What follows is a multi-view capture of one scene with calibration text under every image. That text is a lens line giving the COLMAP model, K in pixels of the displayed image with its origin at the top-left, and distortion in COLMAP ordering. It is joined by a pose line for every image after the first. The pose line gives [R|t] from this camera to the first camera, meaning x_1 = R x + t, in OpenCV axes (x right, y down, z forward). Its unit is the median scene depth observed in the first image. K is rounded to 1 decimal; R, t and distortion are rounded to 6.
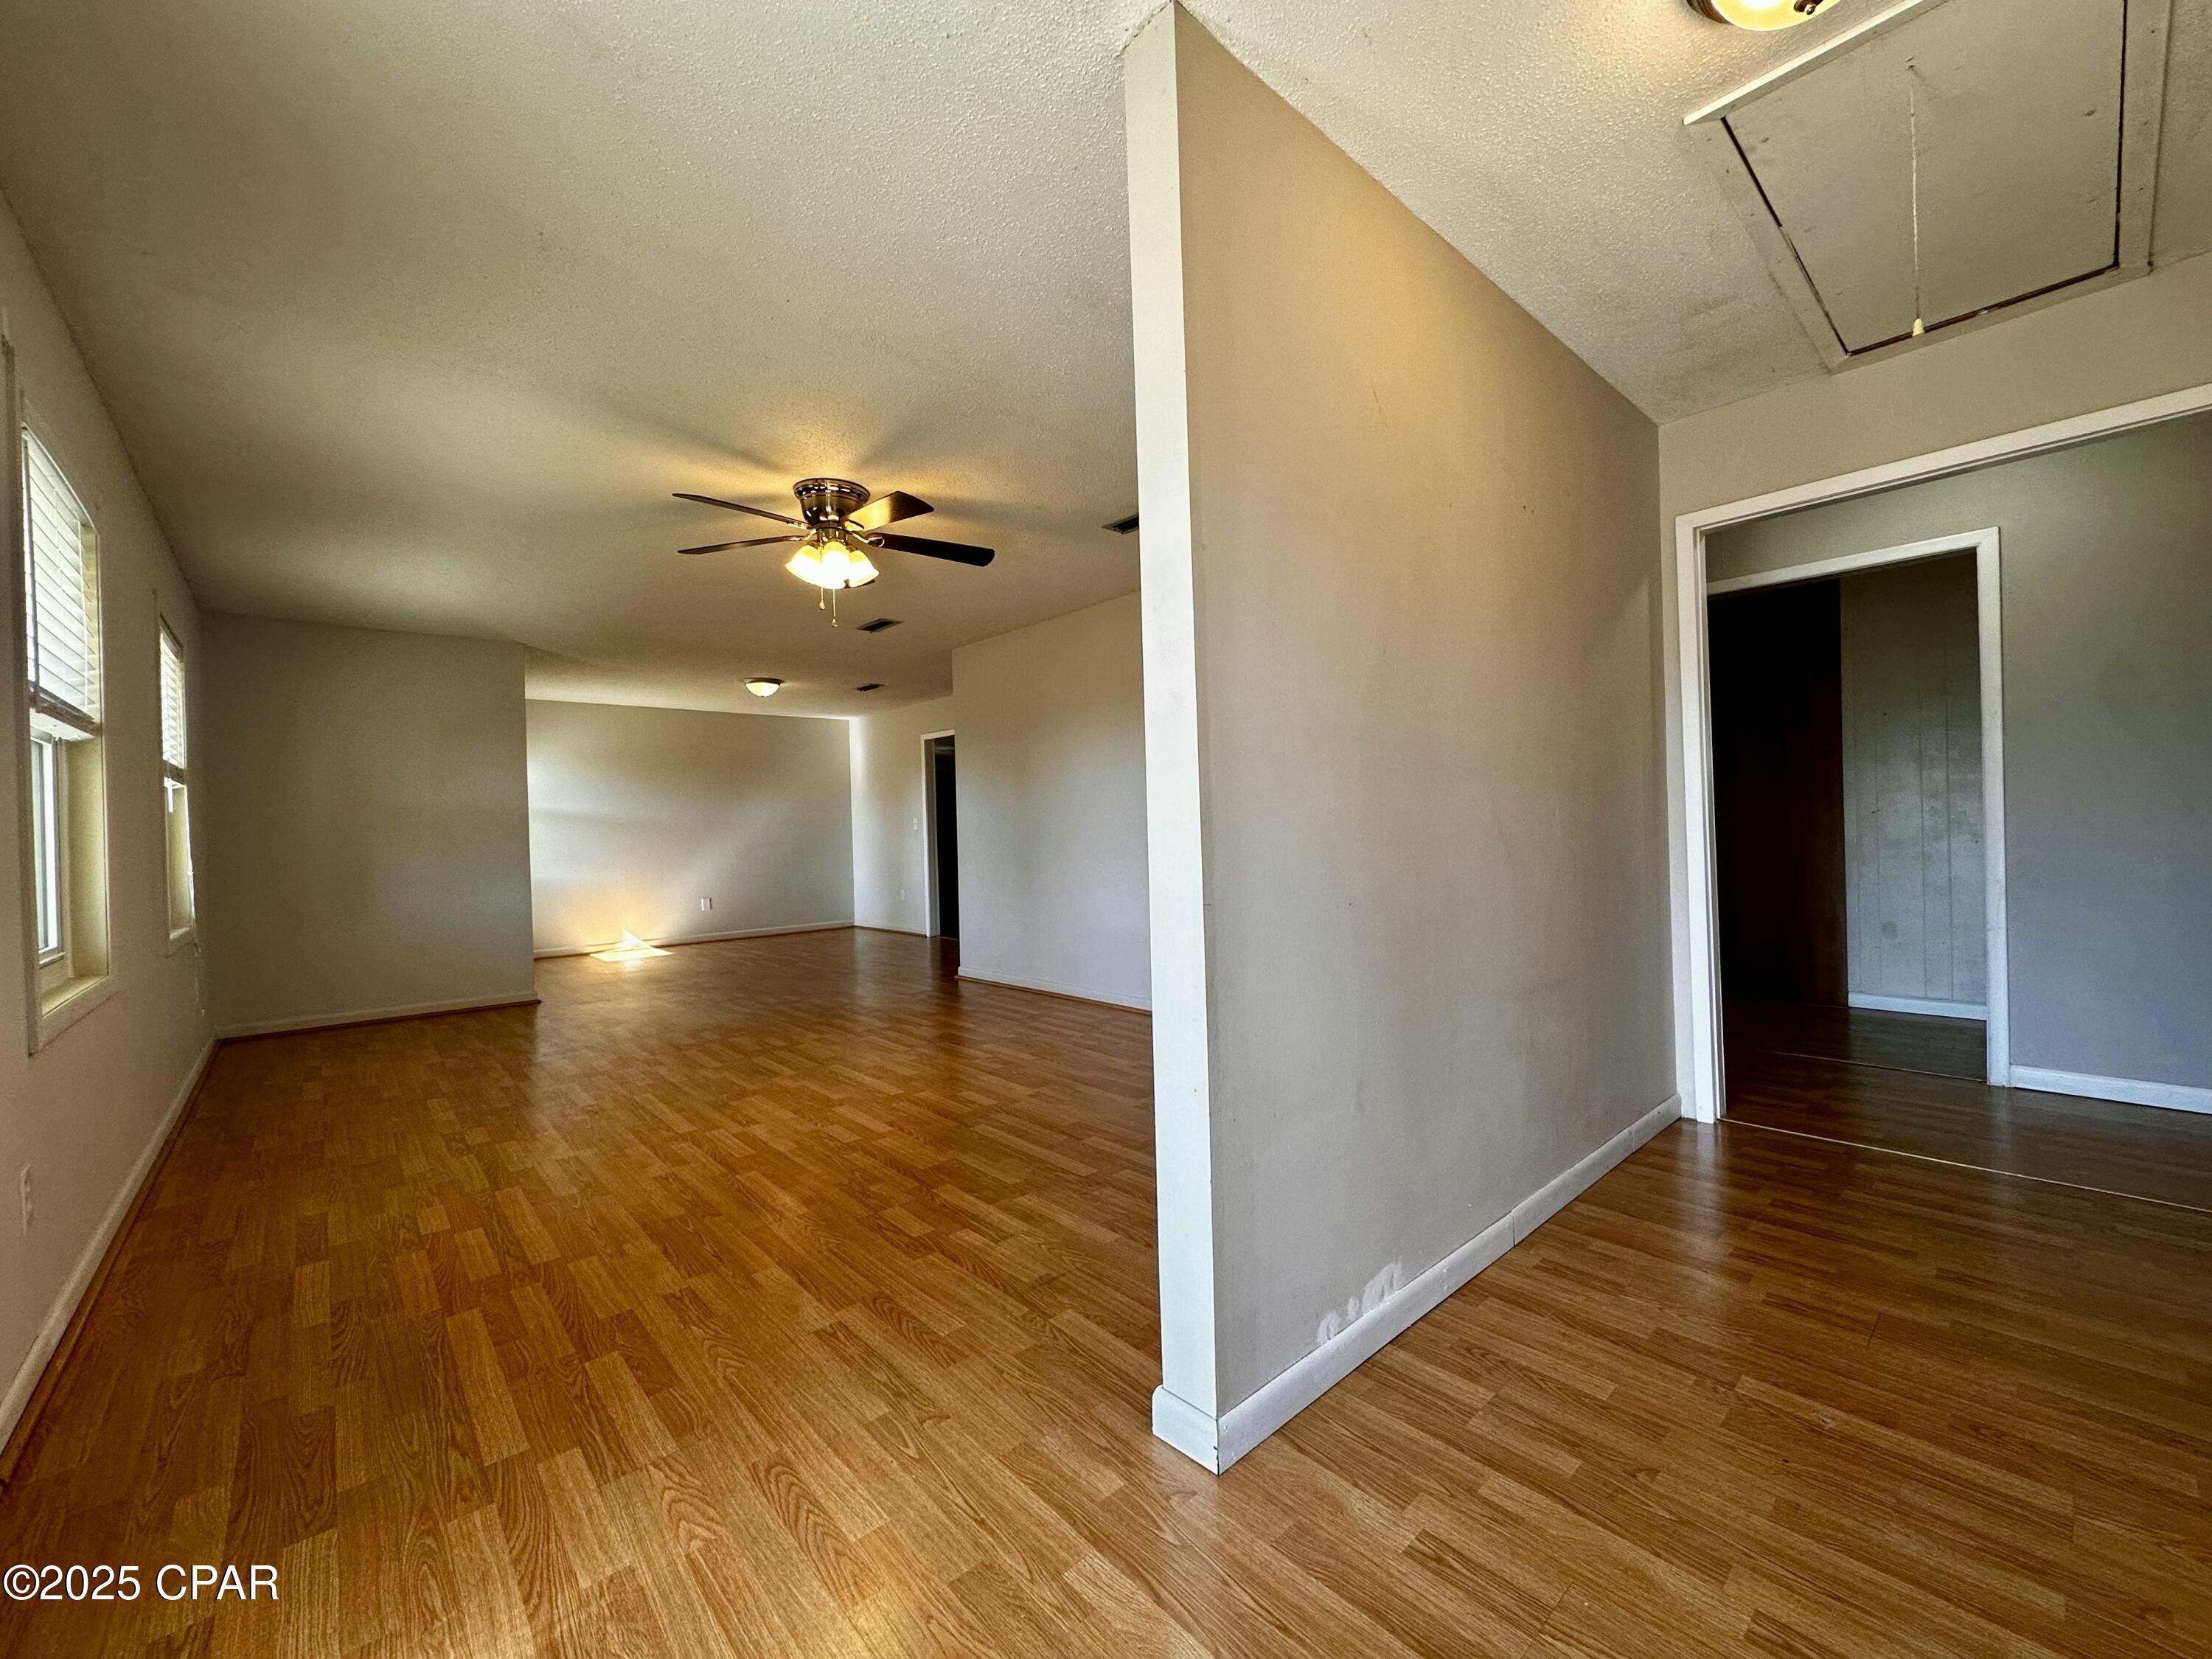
lens RADIAL K [[883.6, 0, 1102.9], [0, 883.6, 827.5], [0, 0, 1]] dist [-0.001635, 0.000189]
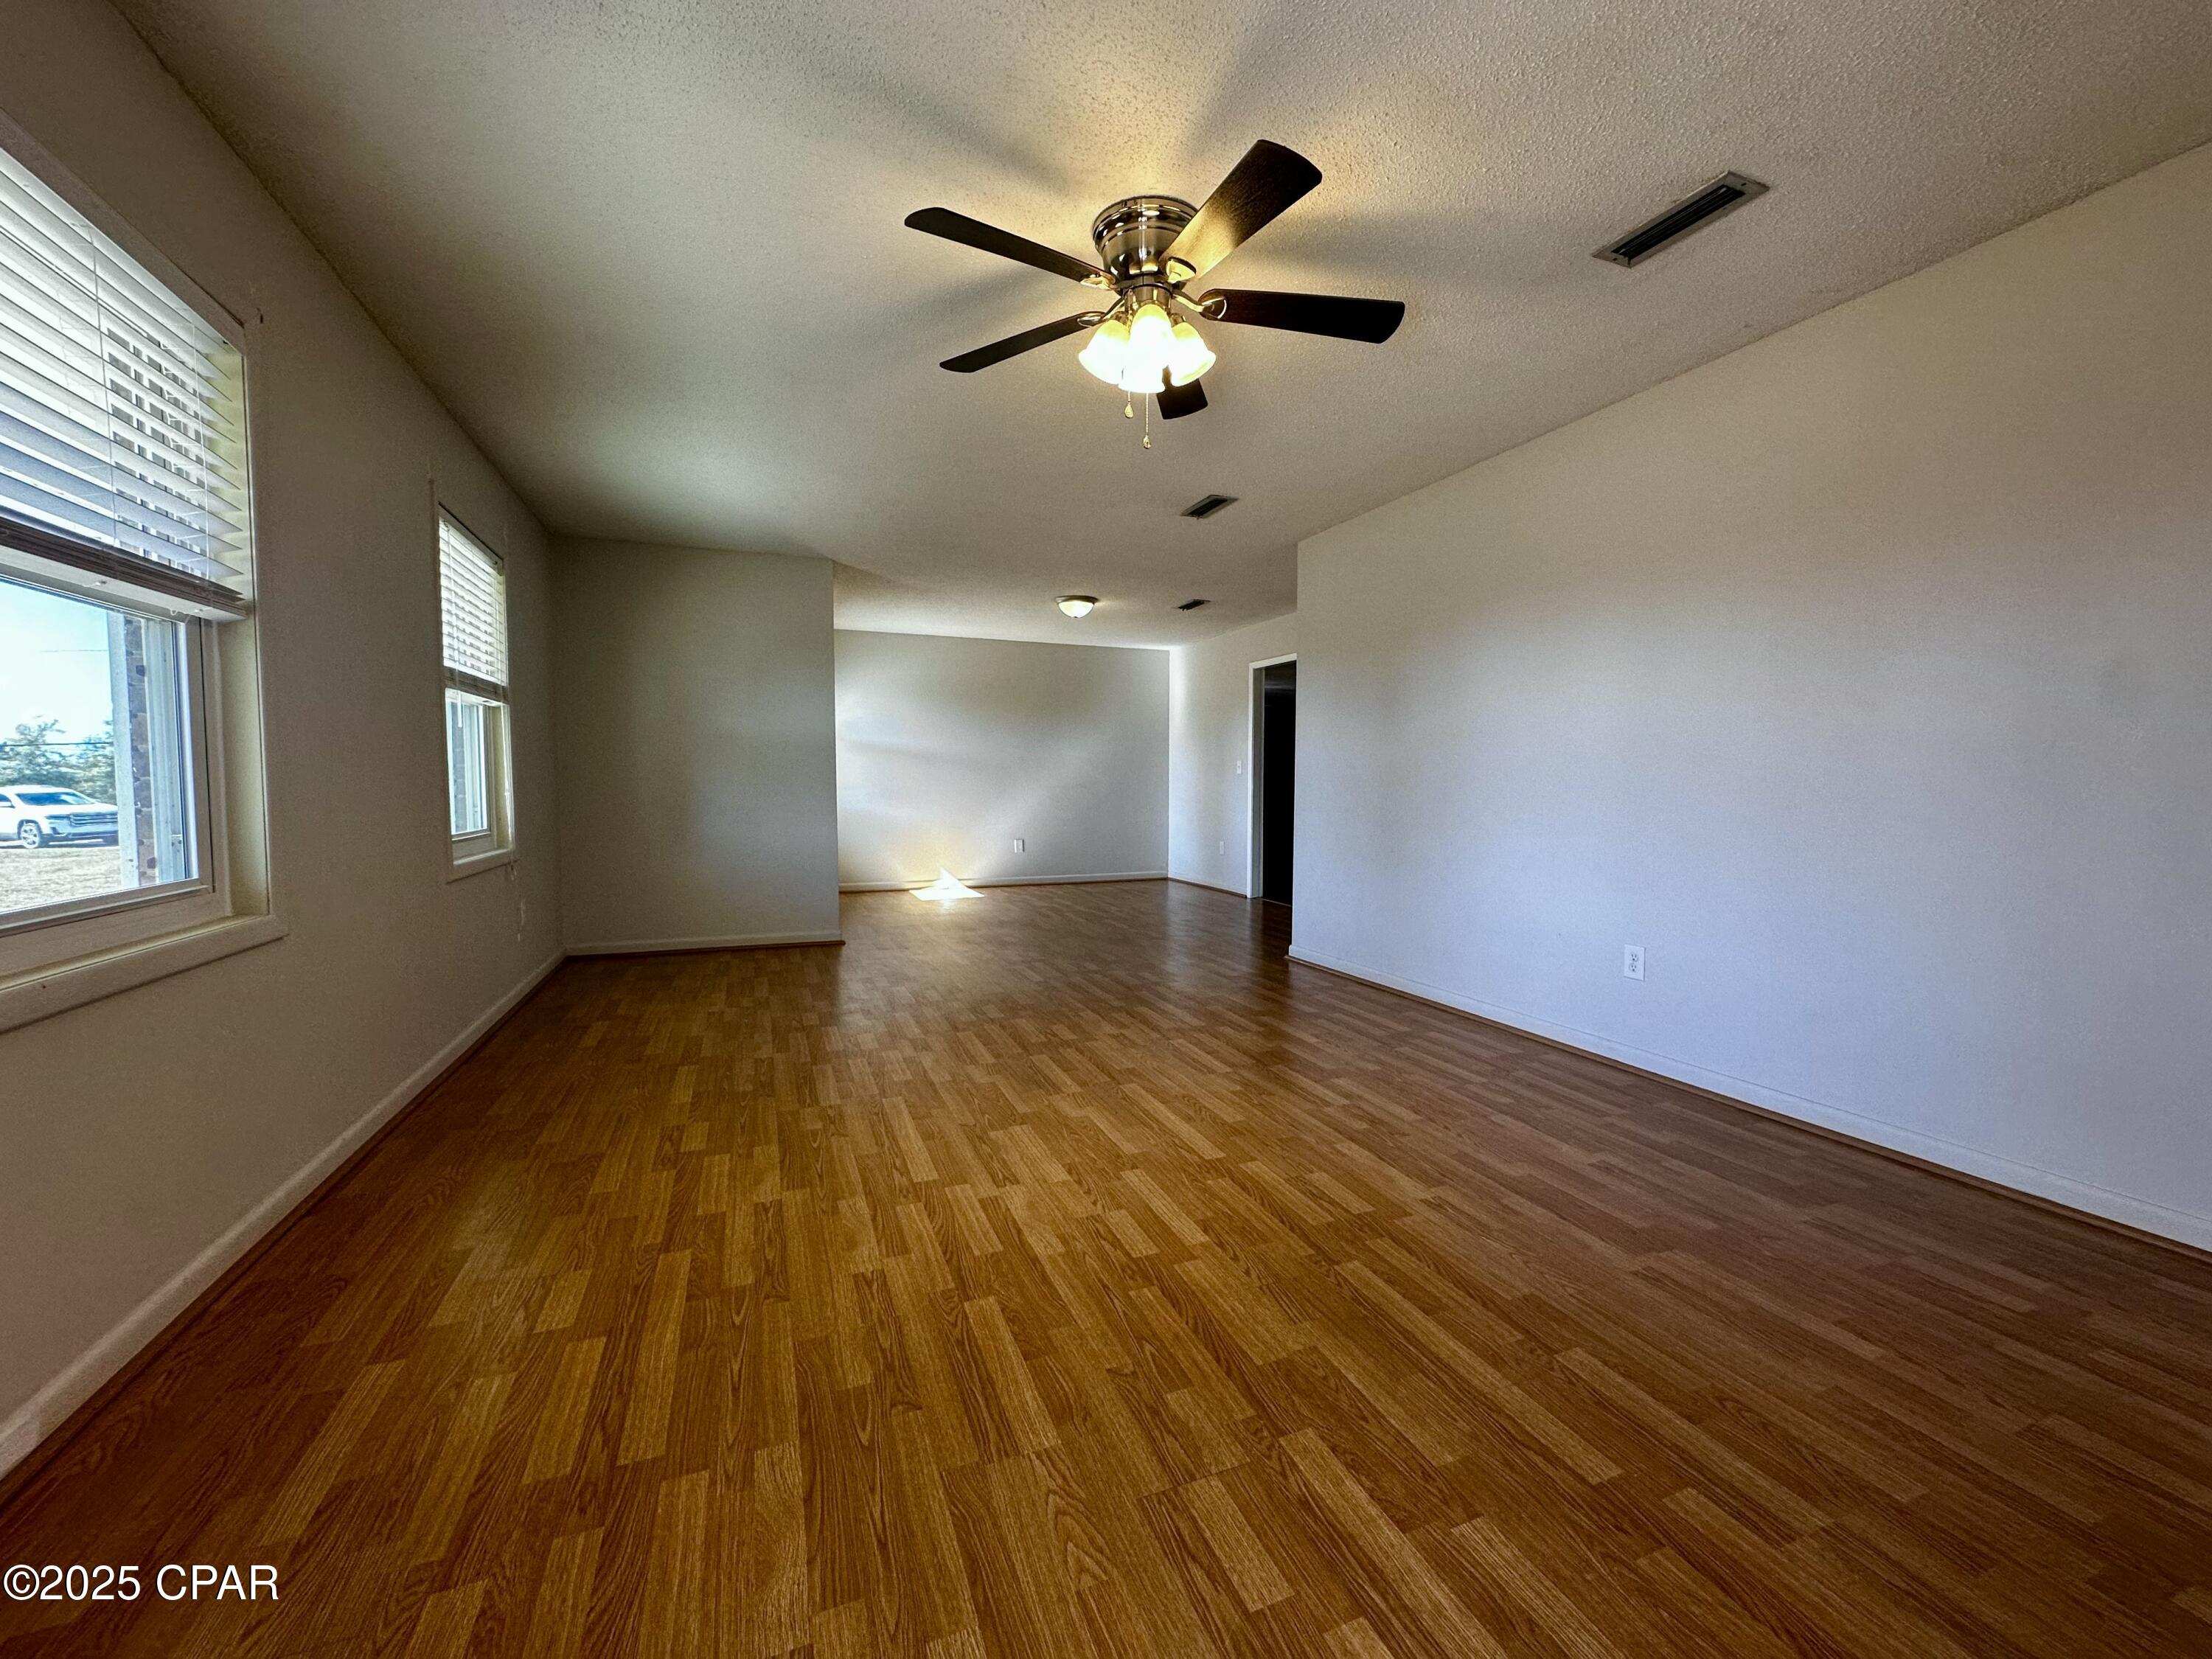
lens RADIAL K [[883.6, 0, 1097.4], [0, 883.6, 817.1], [0, 0, 1]] dist [-0.001635, 0.000189]
pose [[0.935378, 0.045356, -0.350729, -0.078485], [-0.028840, 0.998221, 0.052176, 0.007557], [0.352472, -0.038689, 0.935022, 0.297244]]
